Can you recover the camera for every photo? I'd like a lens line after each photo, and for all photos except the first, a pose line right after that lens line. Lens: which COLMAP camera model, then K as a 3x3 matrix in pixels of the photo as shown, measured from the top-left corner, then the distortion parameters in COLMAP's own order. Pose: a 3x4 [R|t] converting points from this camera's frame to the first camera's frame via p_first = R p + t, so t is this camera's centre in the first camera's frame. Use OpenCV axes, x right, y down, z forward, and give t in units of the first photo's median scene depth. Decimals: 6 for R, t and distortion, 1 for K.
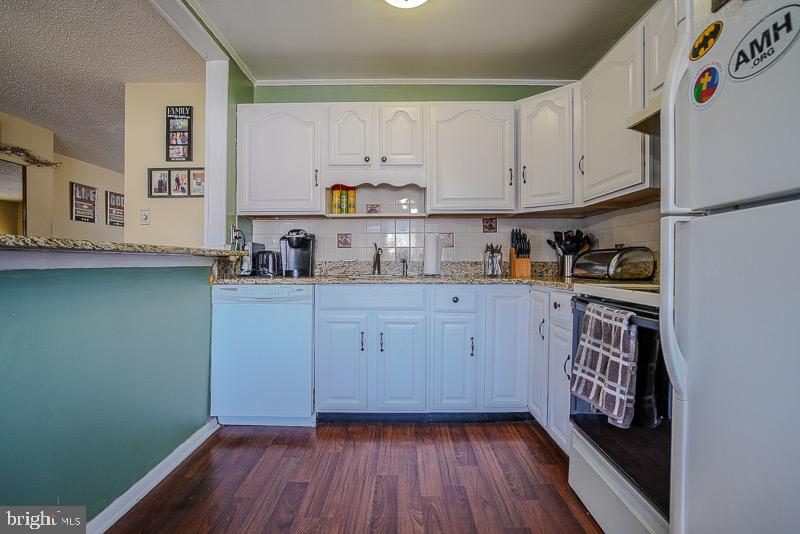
lens RADIAL K [[368.3, 0, 413.6], [0, 368.3, 267.4], [0, 0, 1]] dist [-0.056241, 0.022359]
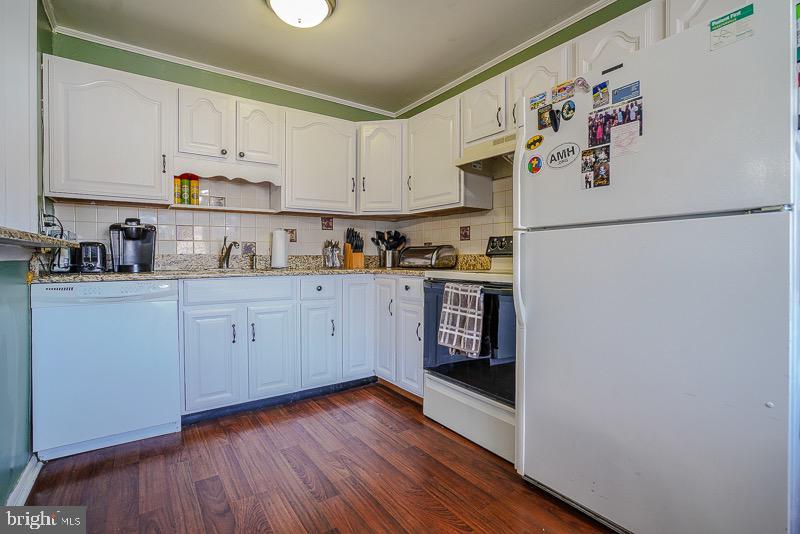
lens RADIAL K [[368.8, 0, 391.1], [0, 368.8, 262.8], [0, 0, 1]] dist [-0.055326, 0.026078]
pose [[0.826960, -0.010081, 0.562170, -0.337963], [0.008502, 0.999949, 0.005425, 0.003154], [-0.562196, 0.000293, 0.827004, -0.074943]]
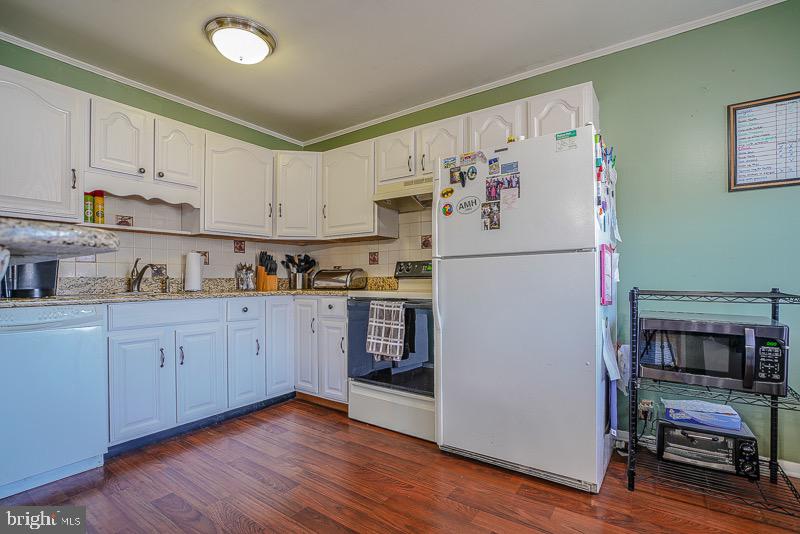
lens RADIAL K [[381.6, 0, 395.4], [0, 381.6, 280.1], [0, 0, 1]] dist [-0.059879, 0.030476]
pose [[0.578780, -0.005320, 0.815466, -0.588080], [0.015987, 0.999861, -0.004824, 0.004829], [-0.815327, 0.015829, 0.578785, -0.104537]]
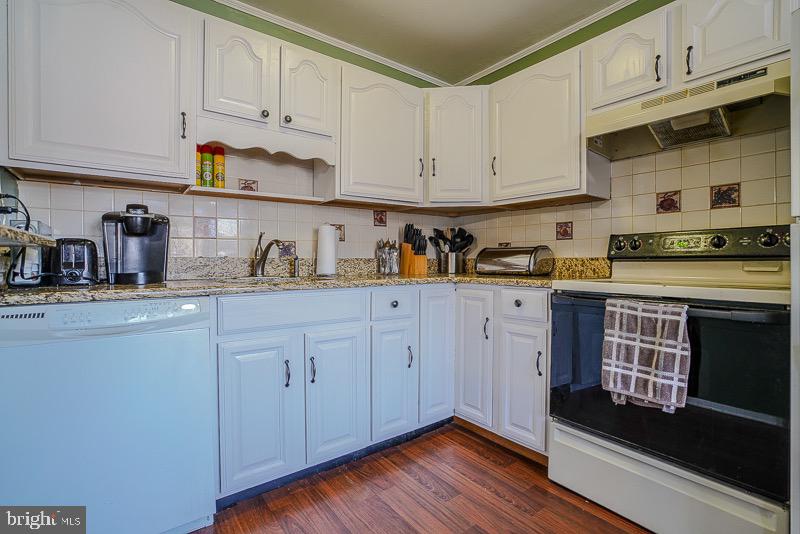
lens RADIAL K [[363.8, 0, 381.8], [0, 363.8, 263.4], [0, 0, 1]] dist [-0.063709, 0.028503]
pose [[0.811148, -0.007175, 0.584797, -0.383425], [0.008561, 0.999963, 0.000394, -0.005634], [-0.584779, 0.004687, 0.811179, 0.338299]]
